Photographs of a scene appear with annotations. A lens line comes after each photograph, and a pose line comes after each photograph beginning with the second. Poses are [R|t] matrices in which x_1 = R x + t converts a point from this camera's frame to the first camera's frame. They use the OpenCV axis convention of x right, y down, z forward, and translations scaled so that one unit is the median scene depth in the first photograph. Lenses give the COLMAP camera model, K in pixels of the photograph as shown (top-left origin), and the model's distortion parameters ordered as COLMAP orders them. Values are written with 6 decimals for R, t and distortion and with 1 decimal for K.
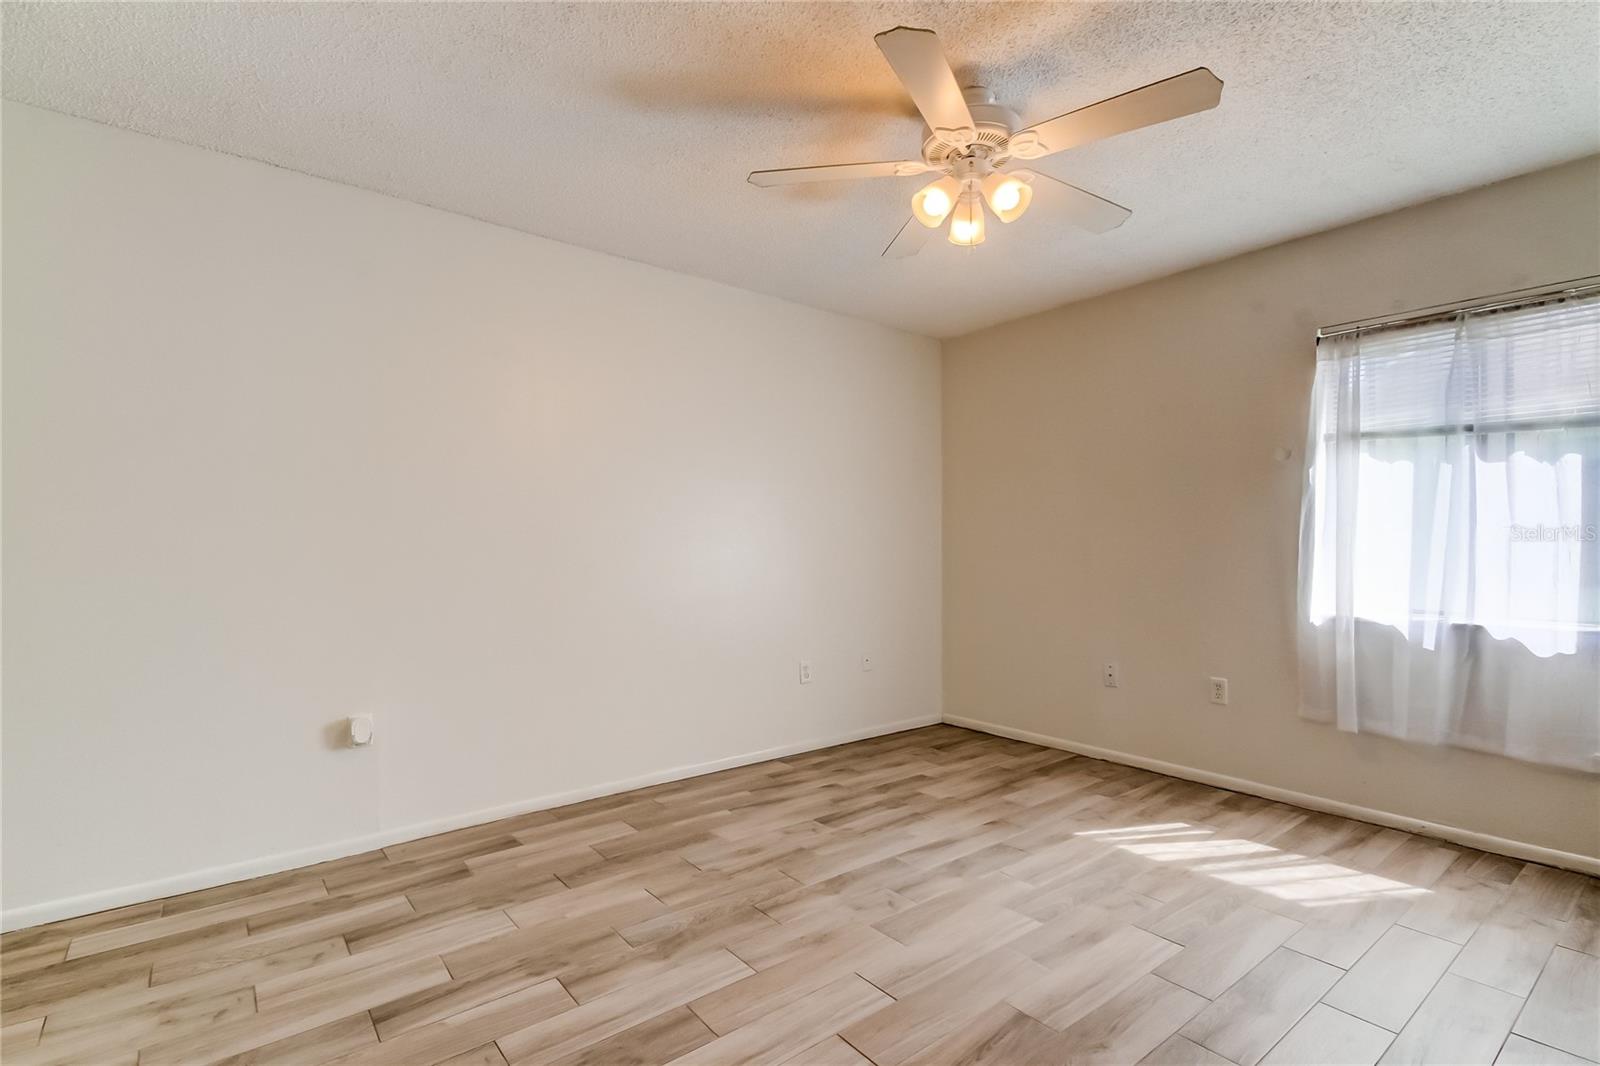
lens RADIAL K [[749.0, 0, 821.4], [0, 749.0, 549.5], [0, 0, 1]] dist [0.015475, -0.001157]
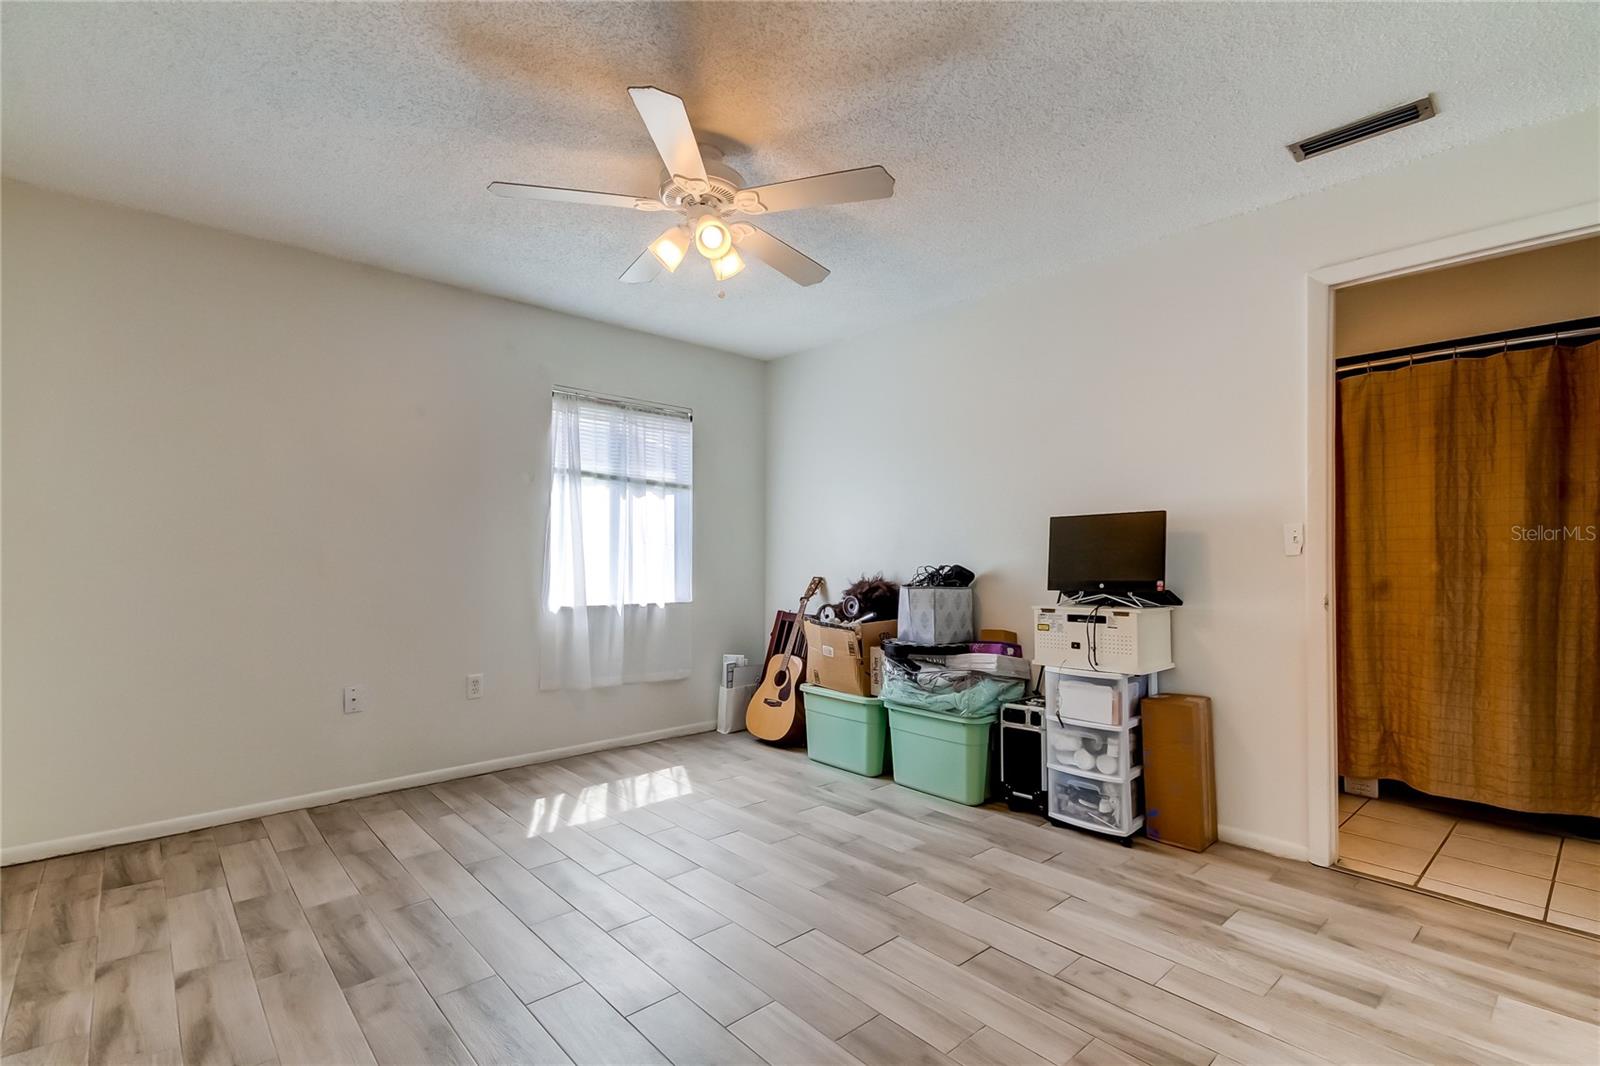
lens RADIAL K [[749.0, 0, 821.4], [0, 749.0, 549.5], [0, 0, 1]] dist [0.015475, -0.001157]
pose [[-0.062550, 0.011653, 0.997974, -0.629483], [0.002314, 0.999931, -0.011531, 0.004450], [-0.998039, 0.001588, -0.062573, 0.608300]]
